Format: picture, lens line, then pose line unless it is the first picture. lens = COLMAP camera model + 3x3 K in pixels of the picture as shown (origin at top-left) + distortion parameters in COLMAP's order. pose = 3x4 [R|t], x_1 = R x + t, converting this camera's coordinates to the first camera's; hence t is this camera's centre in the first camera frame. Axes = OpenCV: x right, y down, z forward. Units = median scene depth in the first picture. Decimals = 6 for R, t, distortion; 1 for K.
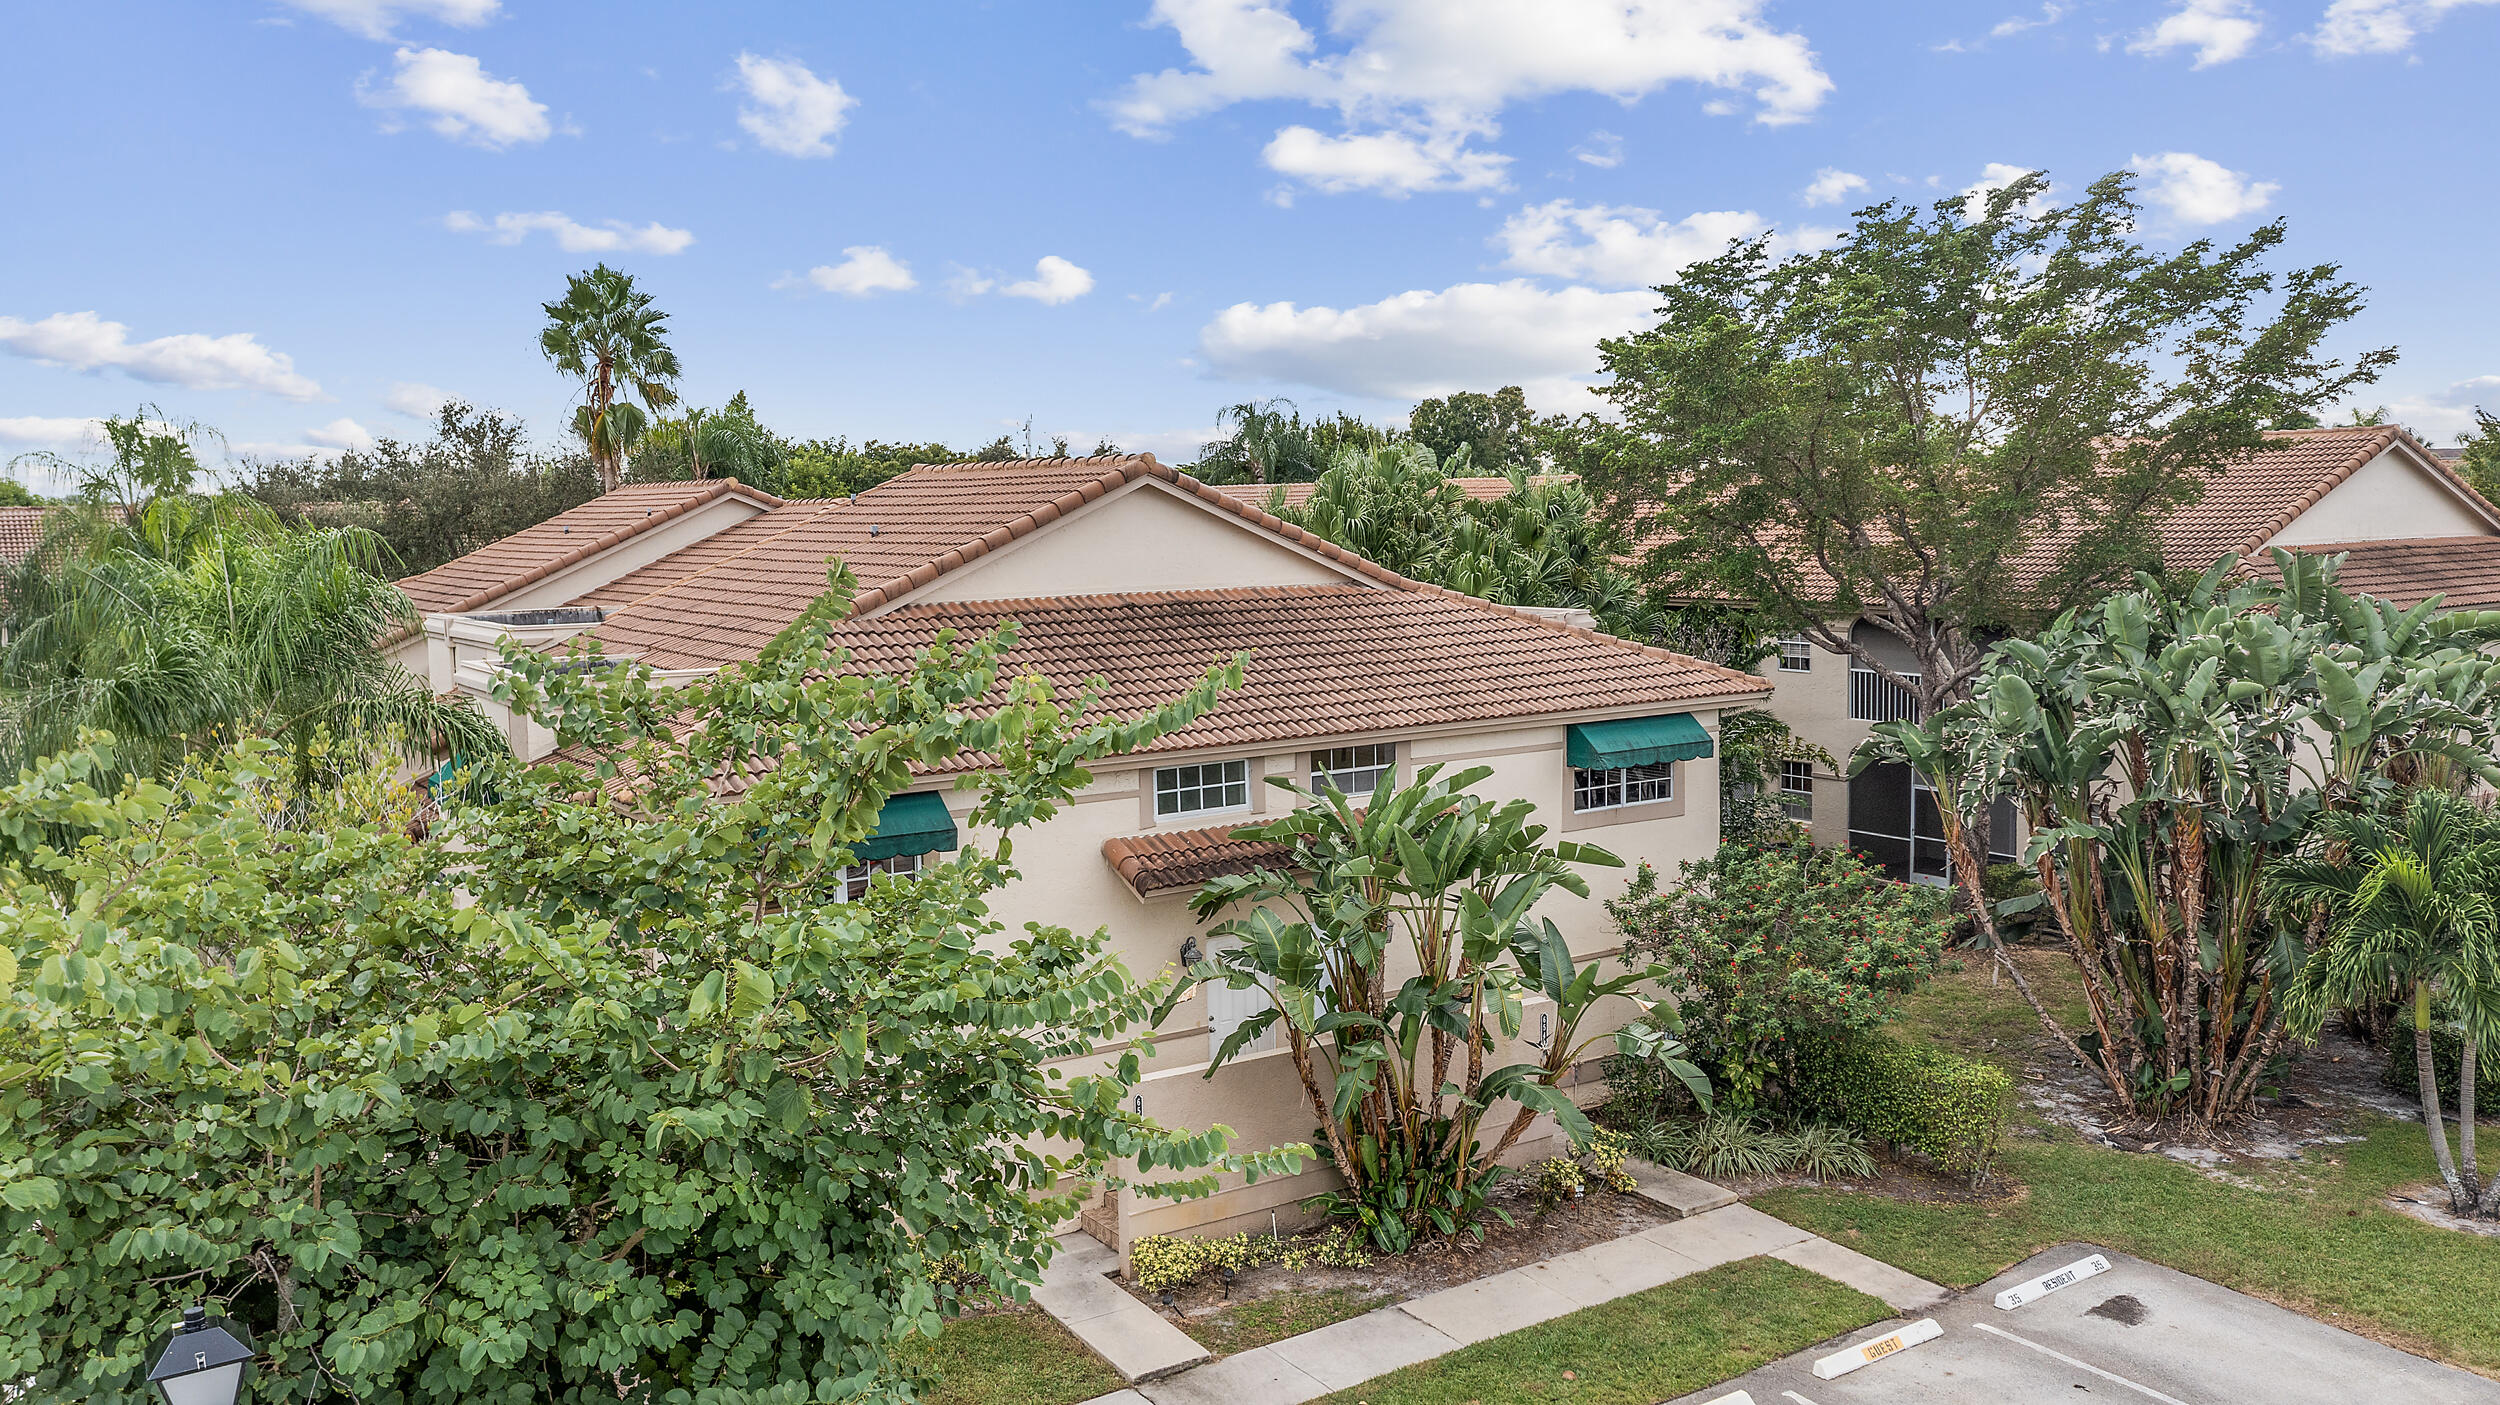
lens RADIAL K [[1980.4, 0, 1250.0], [0, 1980.4, 702.5], [0, 0, 1]] dist [-0.010012, -0.001046]
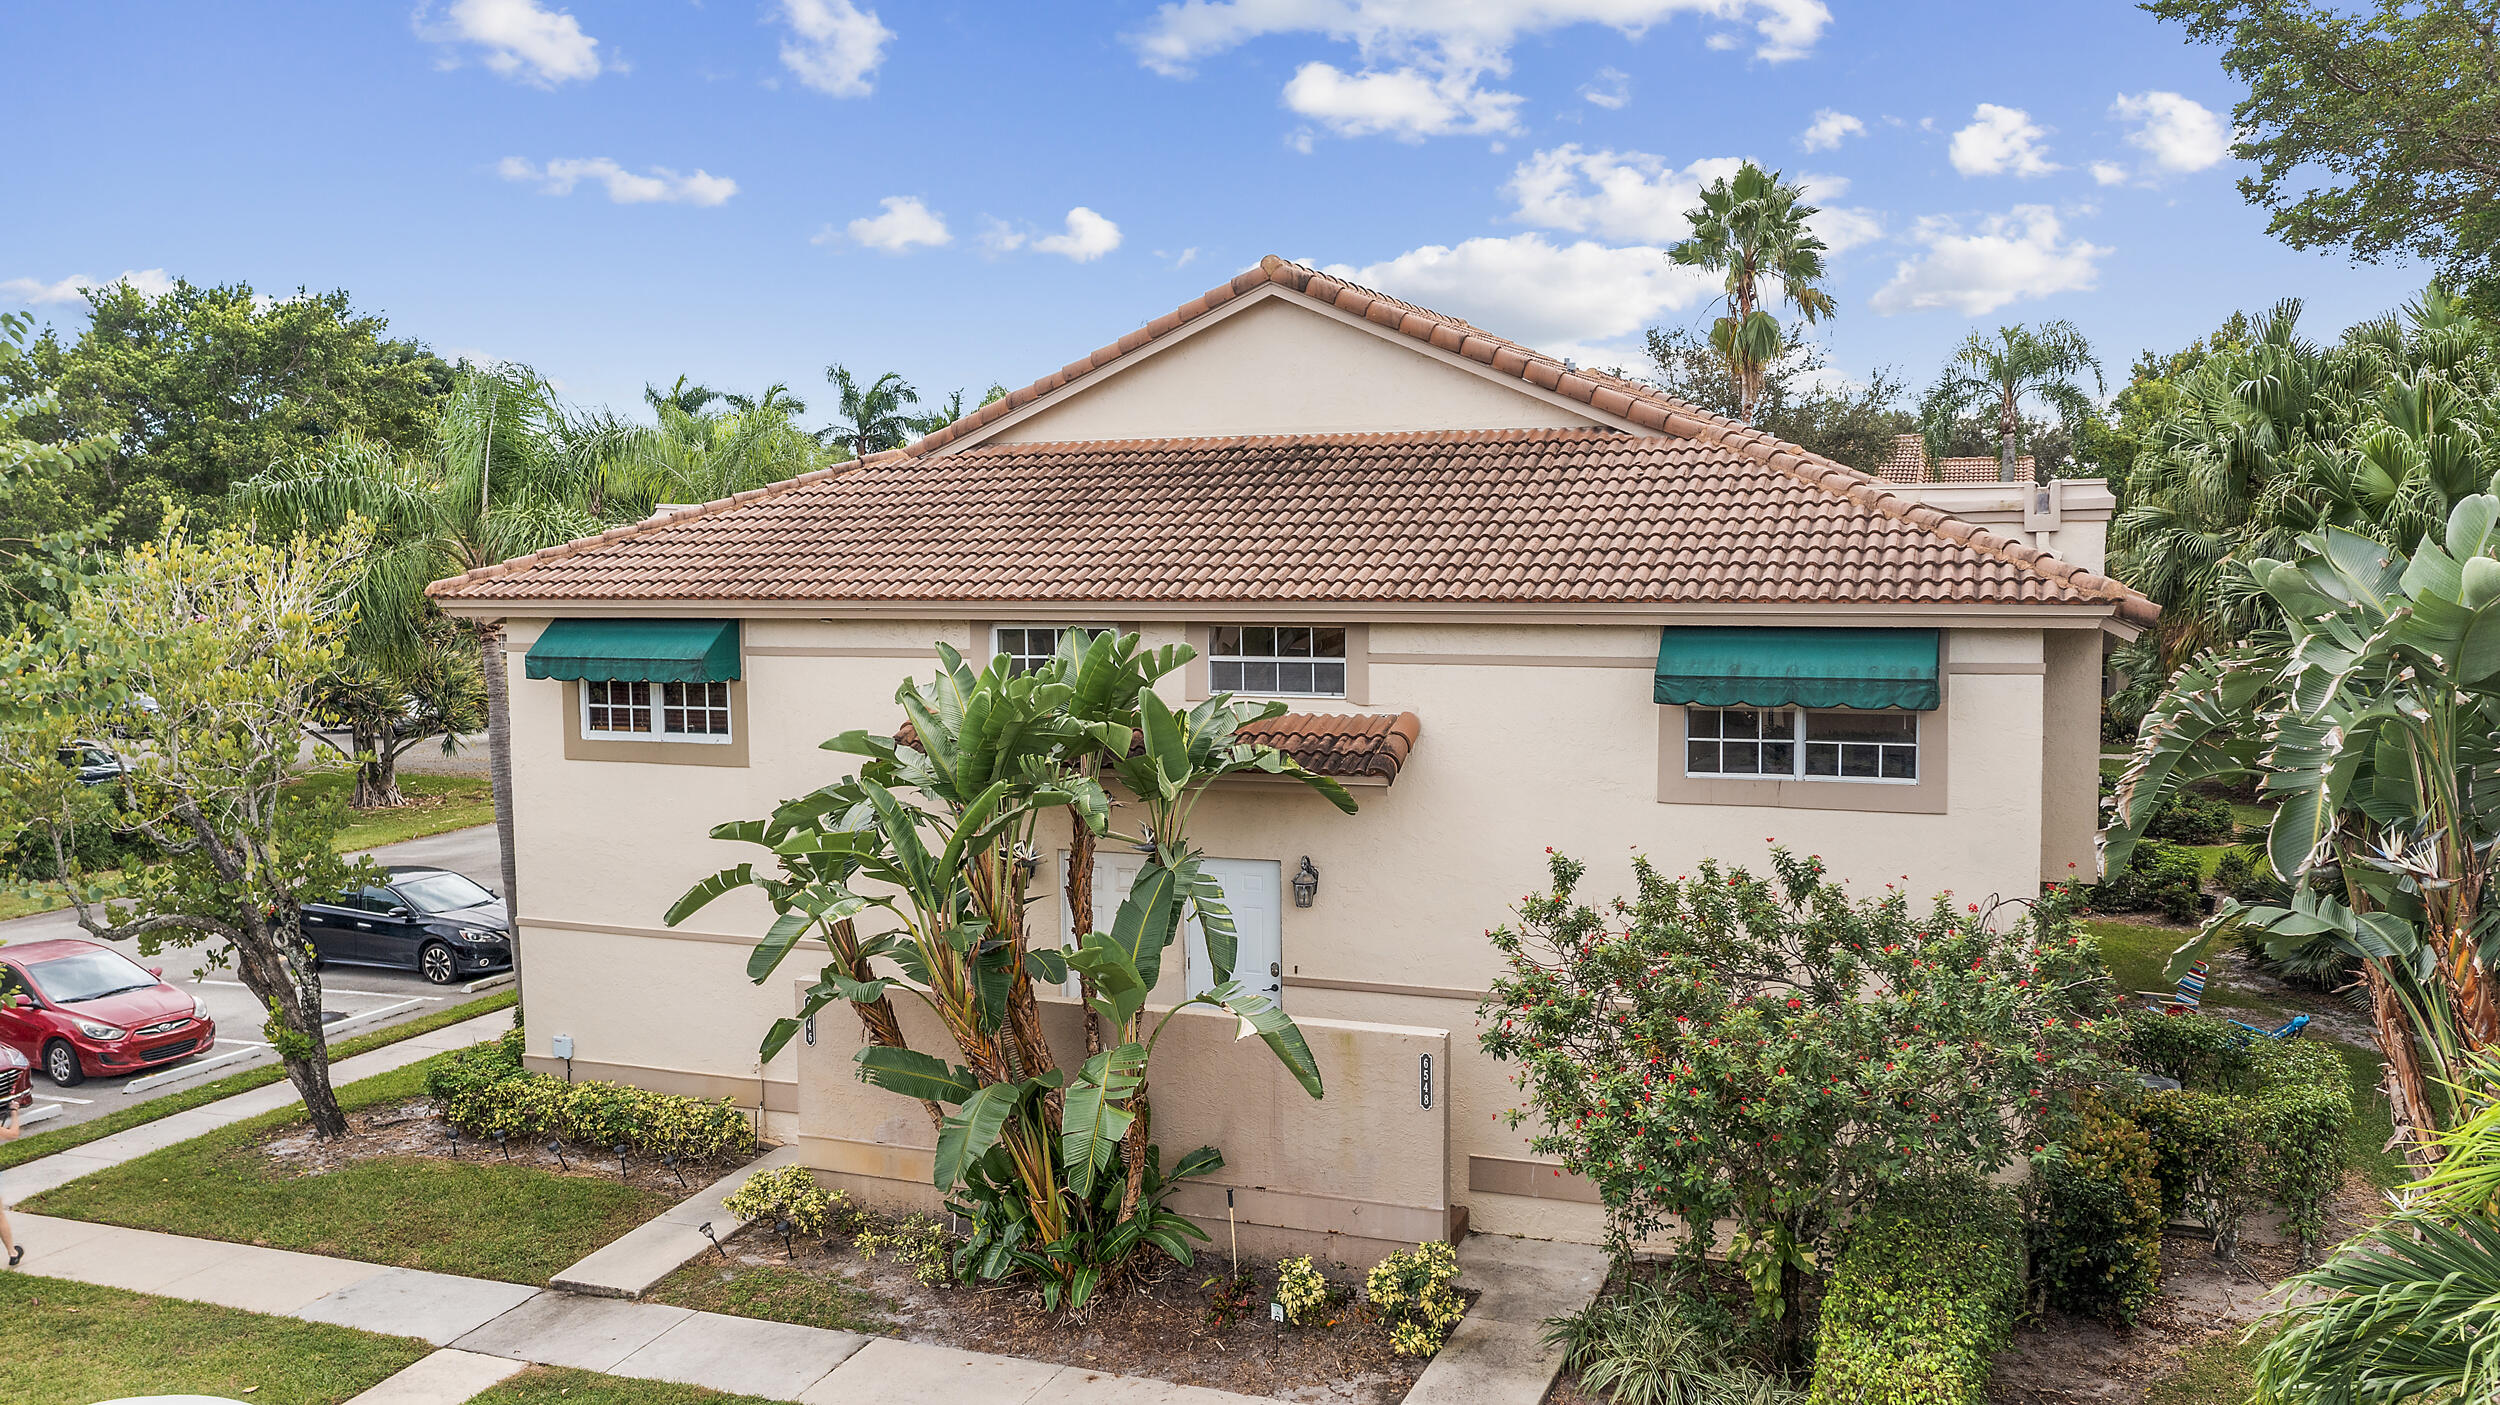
lens RADIAL K [[2009.9, 0, 1232.5], [0, 2009.9, 695.6], [0, 0, 1]] dist [-0.001184, -0.000872]
pose [[0.579238, 0.078748, -0.811346, 0.602370], [-0.083449, 0.995822, 0.037077, 0.020318], [0.810876, 0.046229, 0.583390, 0.529030]]
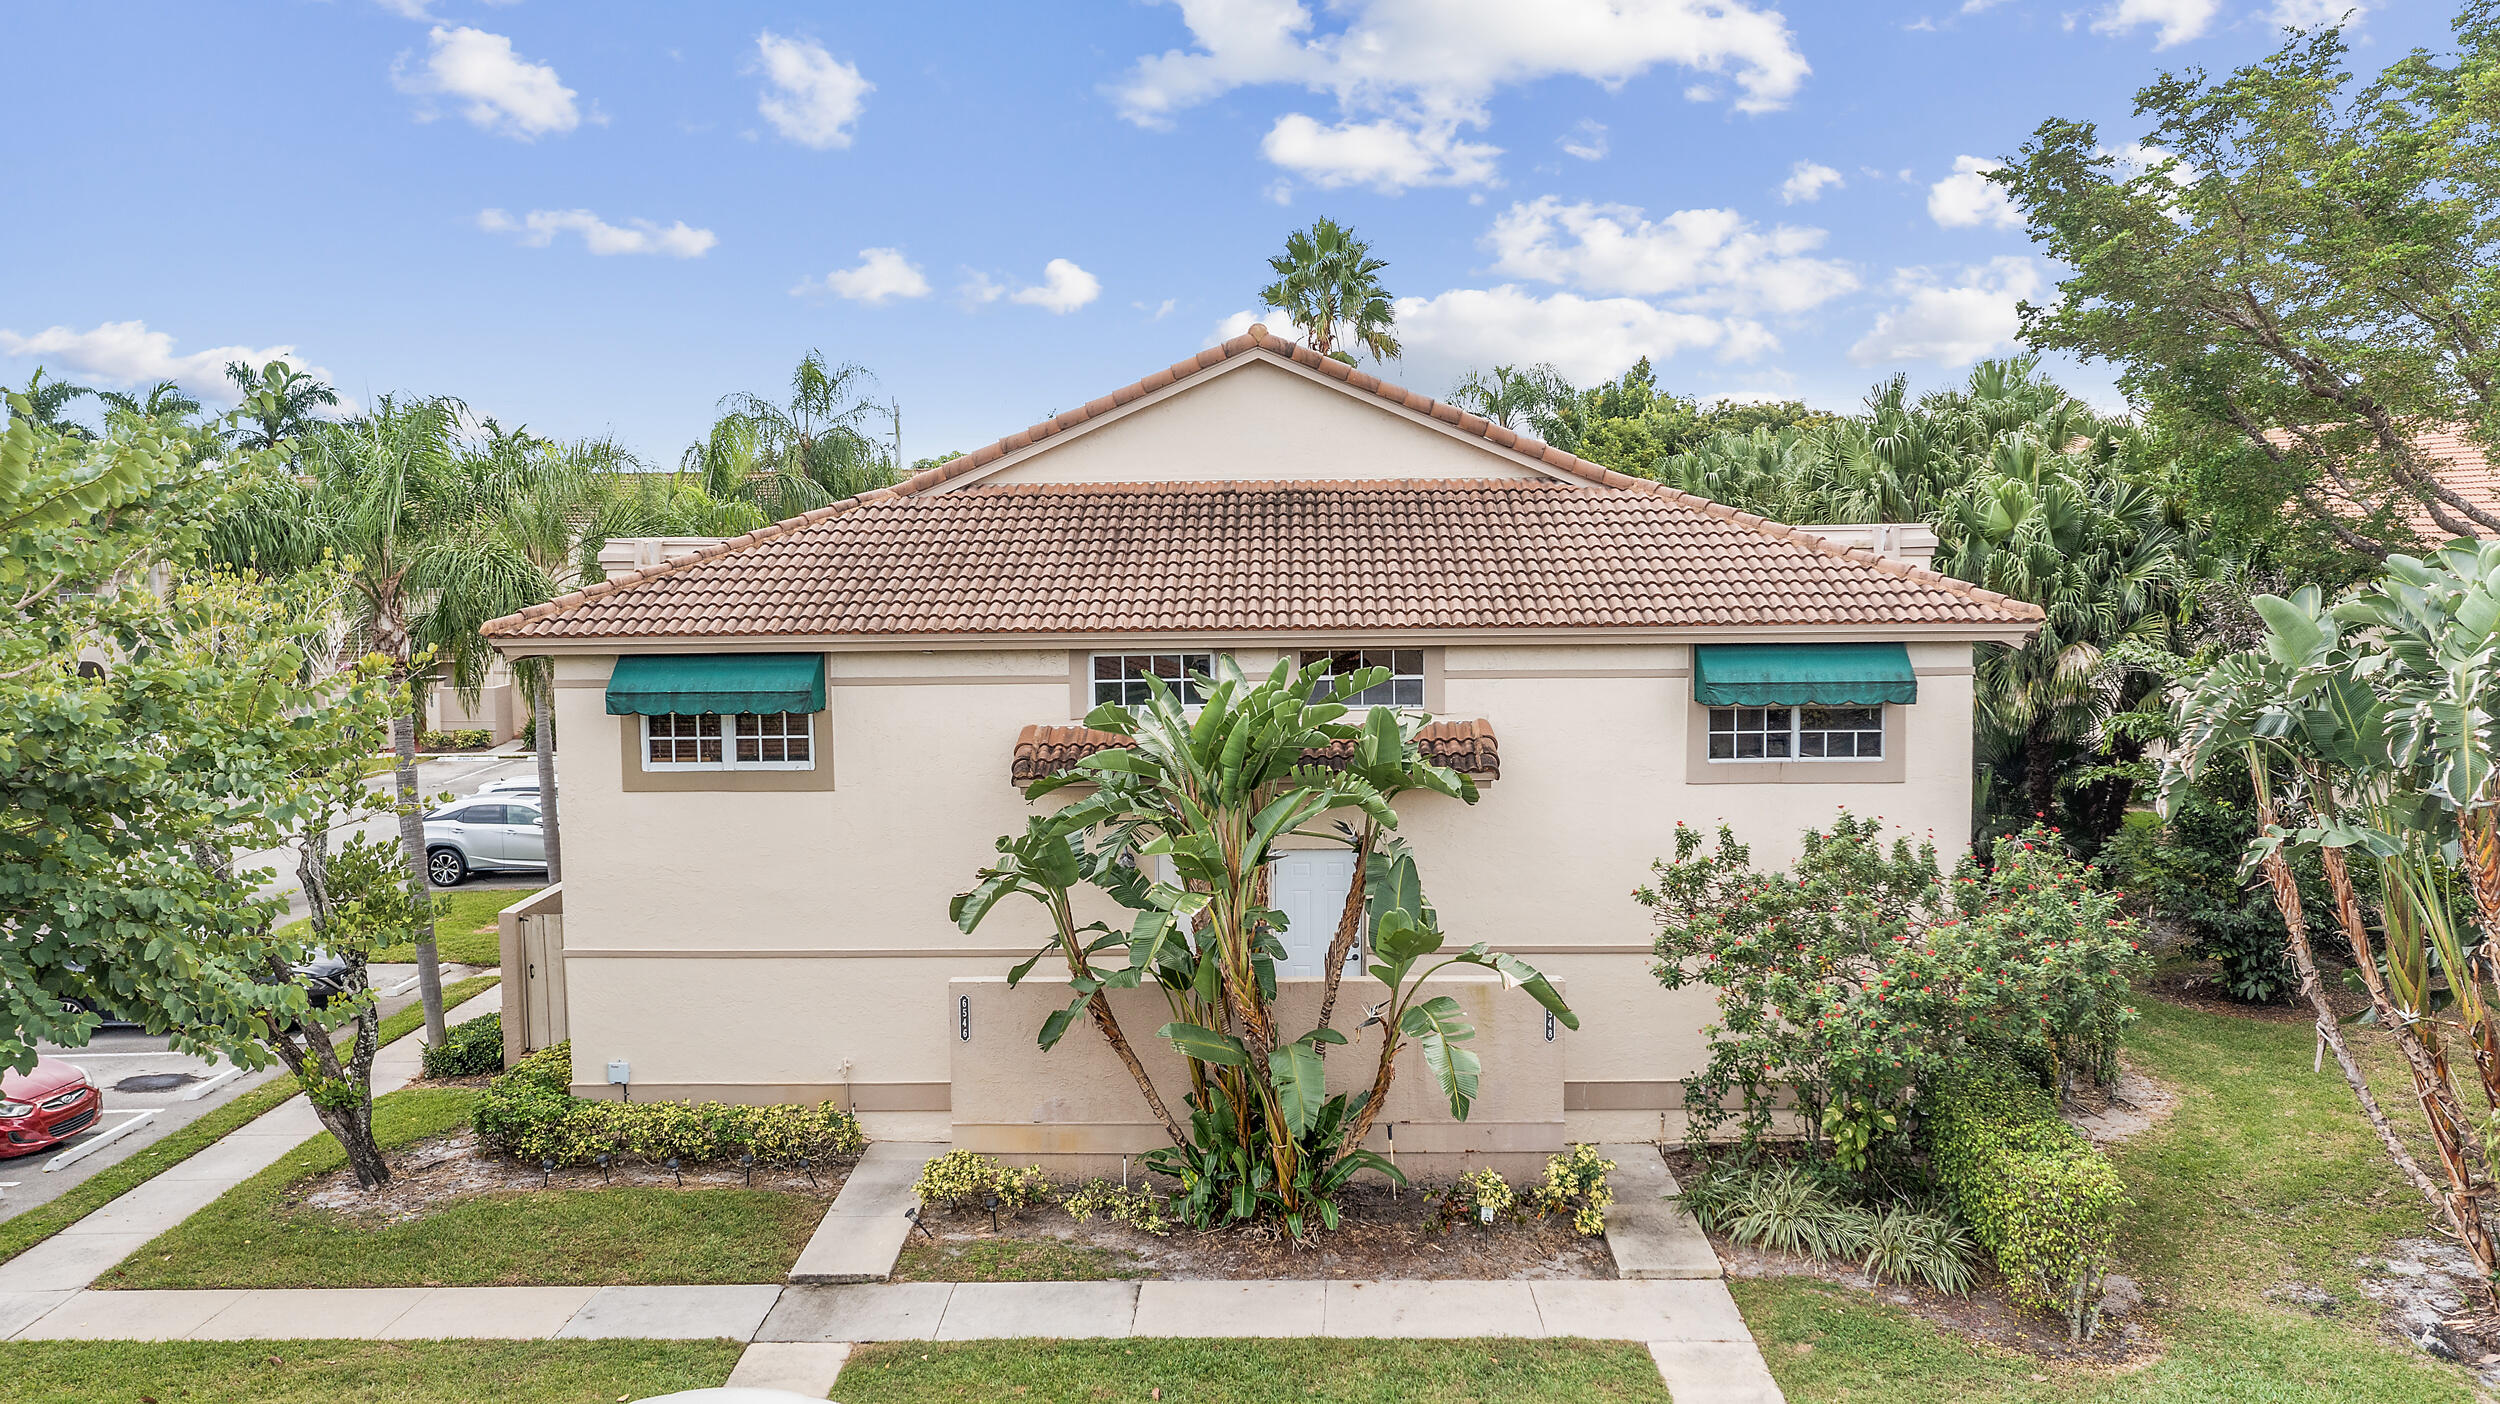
lens RADIAL K [[1999.7, 0, 1250.0], [0, 1999.7, 702.0], [0, 0, 1]] dist [-0.008439, -0.009968]
pose [[0.821121, 0.058952, -0.567701, 0.472110], [-0.062088, 0.997975, 0.013830, 0.033707], [0.567367, 0.023891, 0.823119, 0.252801]]
